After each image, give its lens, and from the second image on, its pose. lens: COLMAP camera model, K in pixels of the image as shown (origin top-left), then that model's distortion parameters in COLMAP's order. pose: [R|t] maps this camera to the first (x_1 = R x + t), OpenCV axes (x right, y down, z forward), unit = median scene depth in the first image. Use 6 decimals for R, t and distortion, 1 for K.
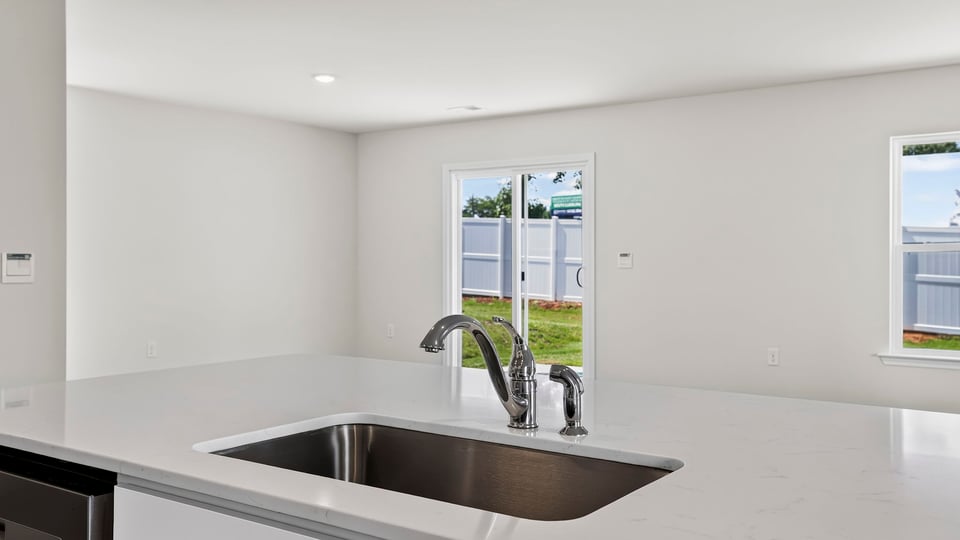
lens RADIAL K [[857.8, 0, 475.6], [0, 857.8, 266.1], [0, 0, 1]] dist [0.067178, 0.002099]
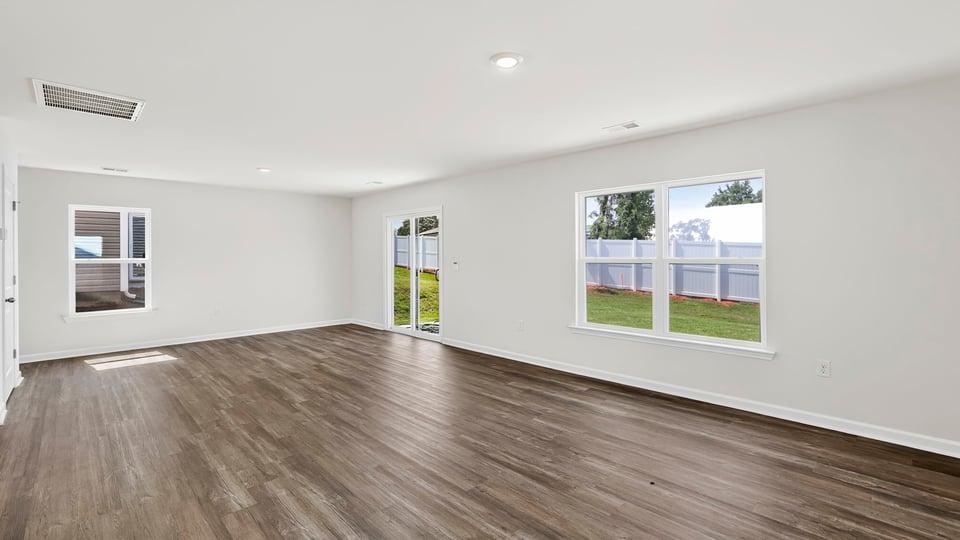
lens RADIAL K [[424.4, 0, 468.5], [0, 424.4, 253.4], [0, 0, 1]] dist [-0.036510, 0.012313]
pose [[0.983629, -0.004805, -0.180141, 0.424495], [0.001484, 0.999827, -0.018562, -0.020107], [0.180199, 0.017991, 0.983466, 0.187430]]
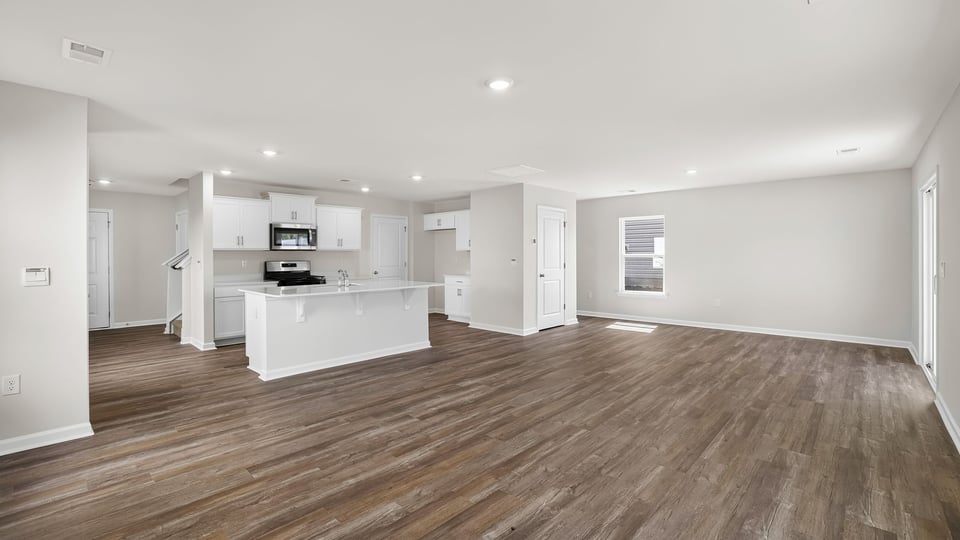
lens RADIAL K [[424.4, 0, 474.4], [0, 424.4, 253.8], [0, 0, 1]] dist [-0.036510, 0.012313]
pose [[-0.128620, 0.000757, -0.991694, 0.863612], [-0.009813, 0.999950, 0.002036, -0.025432], [0.991645, 0.009993, -0.128606, 0.632369]]
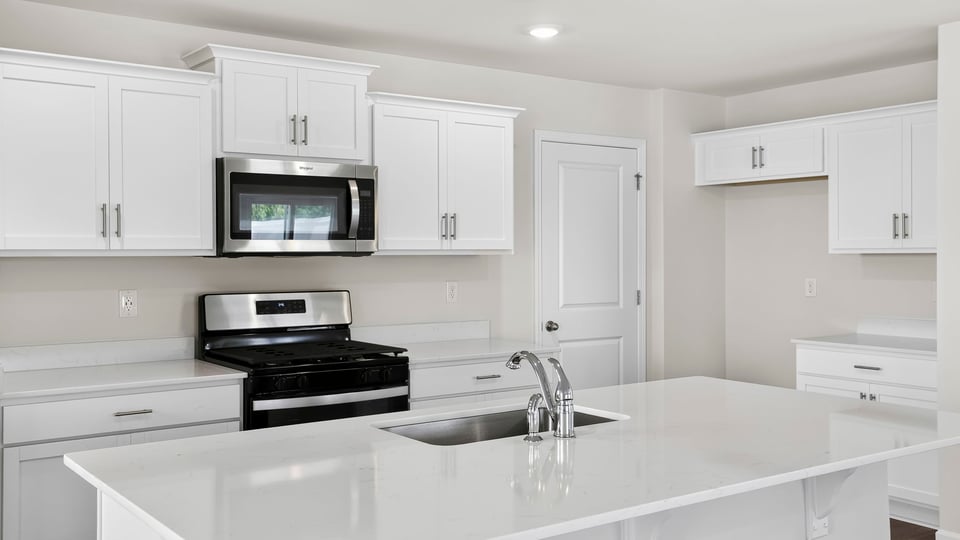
lens RADIAL K [[937.2, 0, 478.6], [0, 937.2, 256.7], [0, 0, 1]] dist [0.052556, 0.000000]
pose [[-0.308859, 0.005882, -0.951090, 0.417191], [-0.008762, 0.999921, 0.009030, -0.034255], [0.951067, 0.011123, -0.308783, 0.343181]]
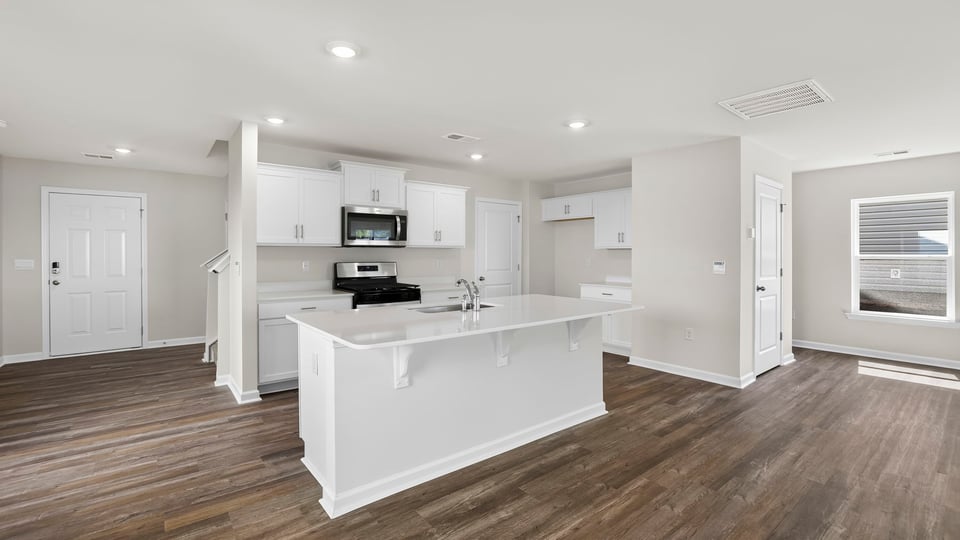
lens RADIAL K [[424.4, 0, 475.9], [0, 424.4, 255.3], [0, 0, 1]] dist [-0.036510, 0.012313]
pose [[-0.267874, 0.002891, -0.963450, 0.485616], [-0.013747, 0.999882, 0.006823, -0.019656], [0.963356, 0.015073, -0.267803, 0.382179]]
